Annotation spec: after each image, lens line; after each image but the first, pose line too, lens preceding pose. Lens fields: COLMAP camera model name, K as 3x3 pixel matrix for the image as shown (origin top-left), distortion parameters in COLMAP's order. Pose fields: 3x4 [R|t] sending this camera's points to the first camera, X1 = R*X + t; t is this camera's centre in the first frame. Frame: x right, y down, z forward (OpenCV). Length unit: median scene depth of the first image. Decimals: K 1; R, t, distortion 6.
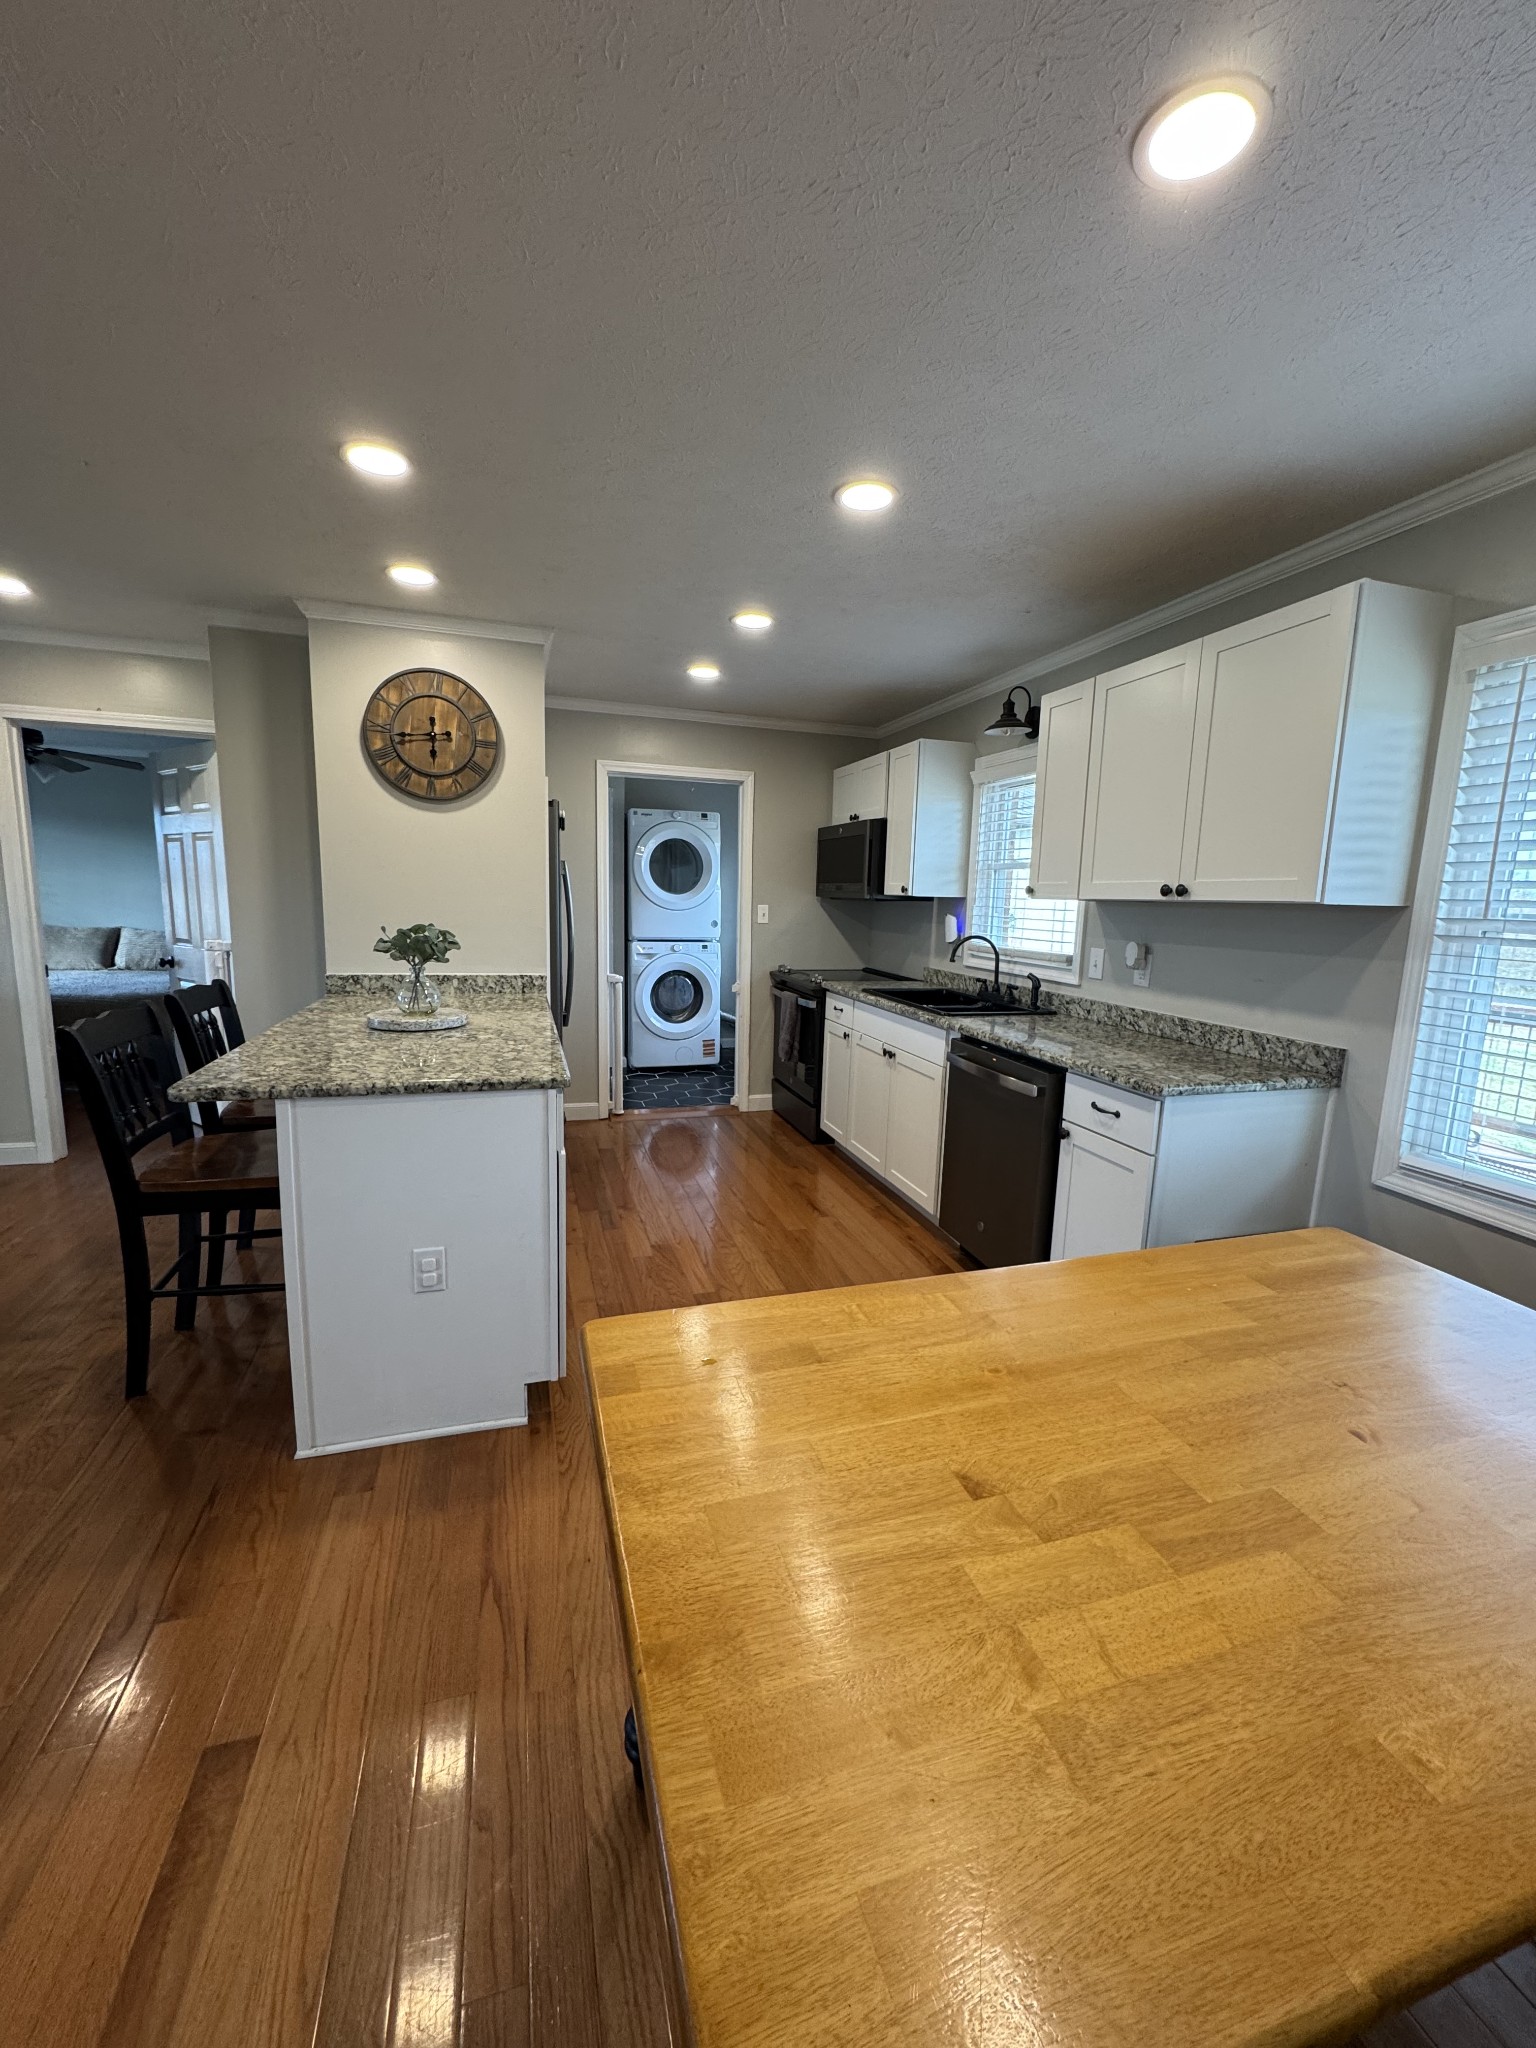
lens RADIAL K [[811.3, 0, 770.1], [0, 811.3, 1024.5], [0, 0, 1]] dist [-0.002740, 0.000401]
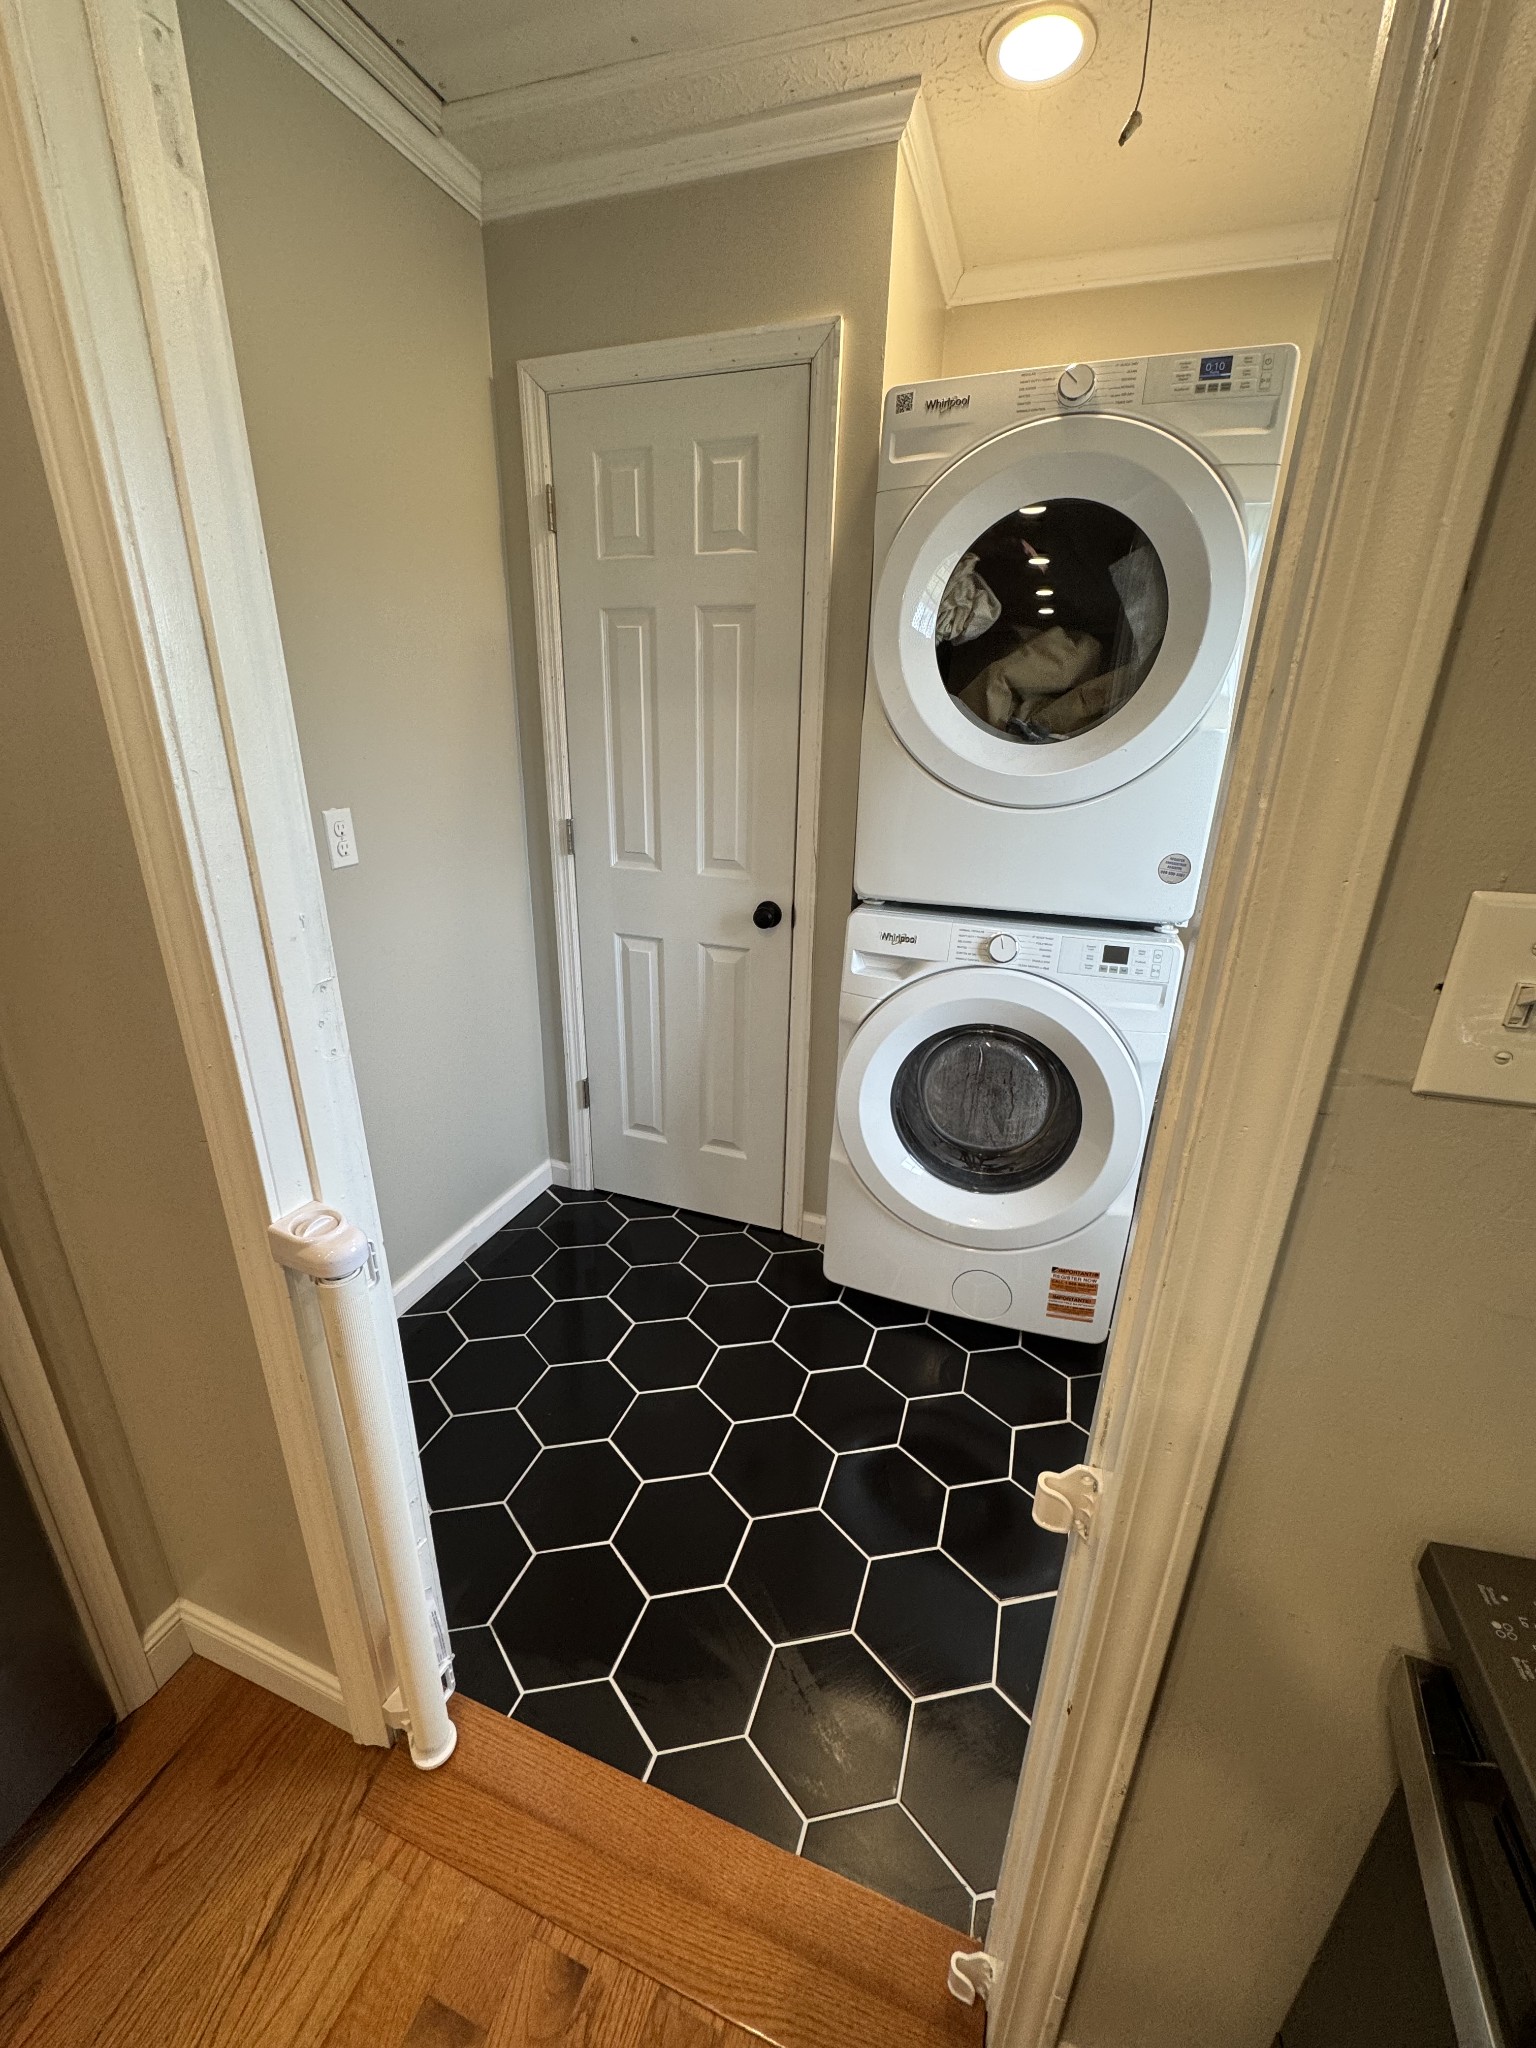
lens RADIAL K [[811.3, 0, 774.1], [0, 811.3, 1027.6], [0, 0, 1]] dist [-0.002740, 0.000401]
pose [[0.808217, 0.202792, -0.552866, -0.037900], [-0.101252, 0.972708, 0.208773, -0.218614], [0.580115, -0.112756, 0.806693, 1.354365]]
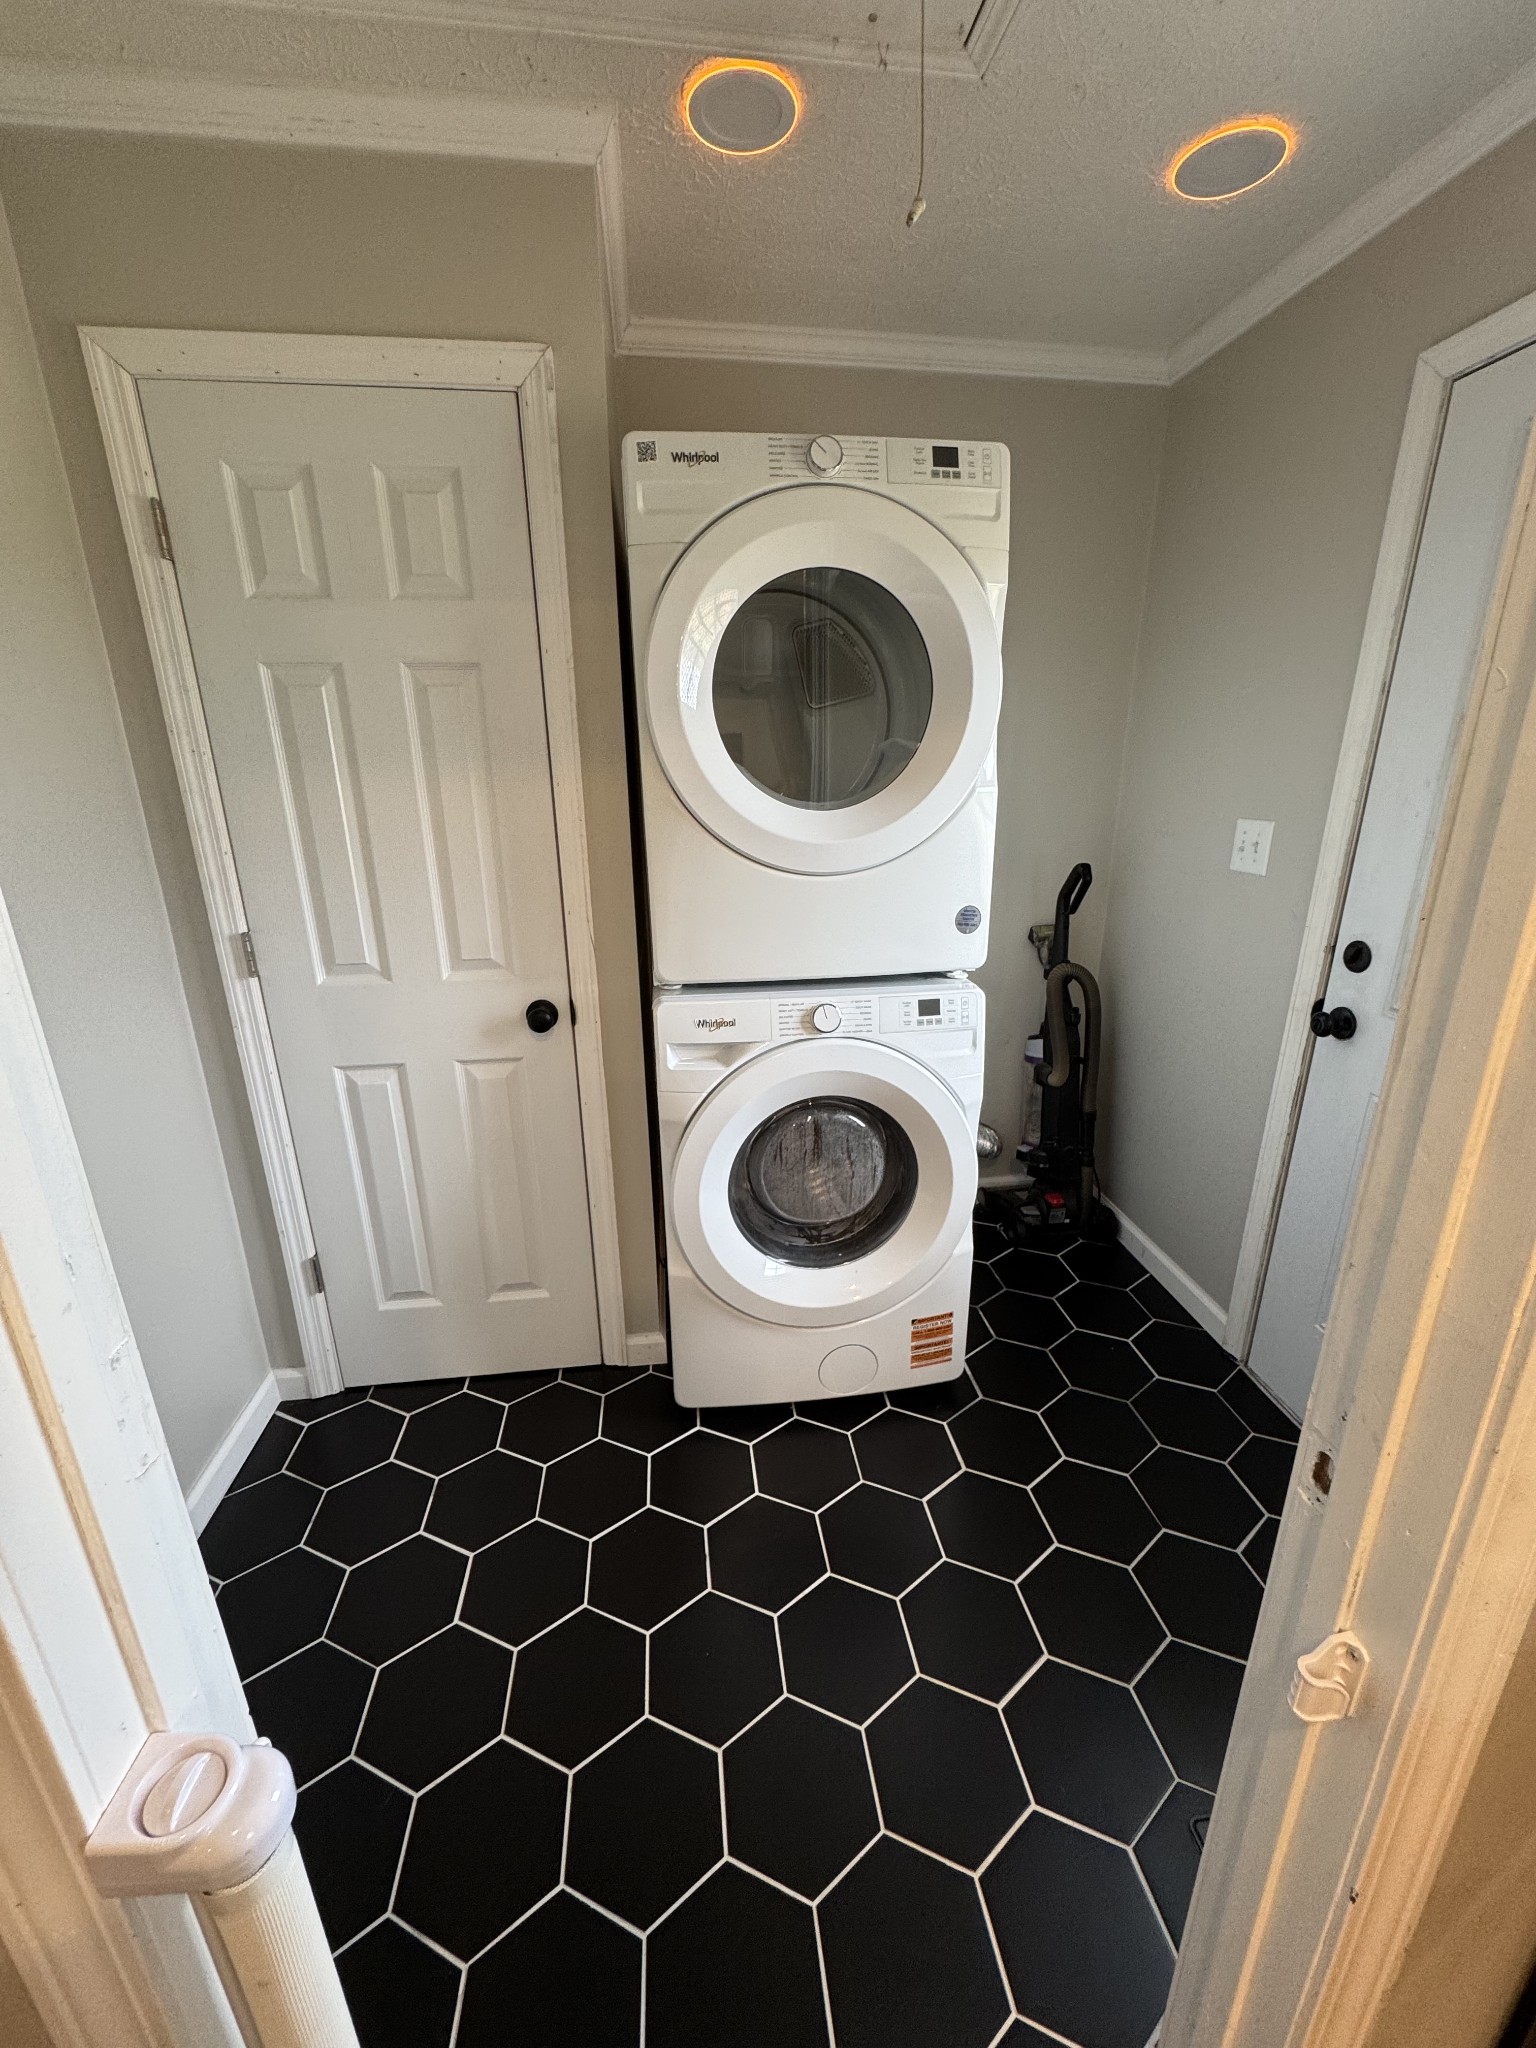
lens RADIAL K [[811.3, 0, 778.0], [0, 811.3, 1028.3], [0, 0, 1]] dist [-0.002740, 0.000401]
pose [[0.985111, 0.019960, -0.170754, -0.157128], [0.005434, 0.989126, 0.146973, -0.241273], [0.171831, -0.145713, 0.974290, 1.369168]]
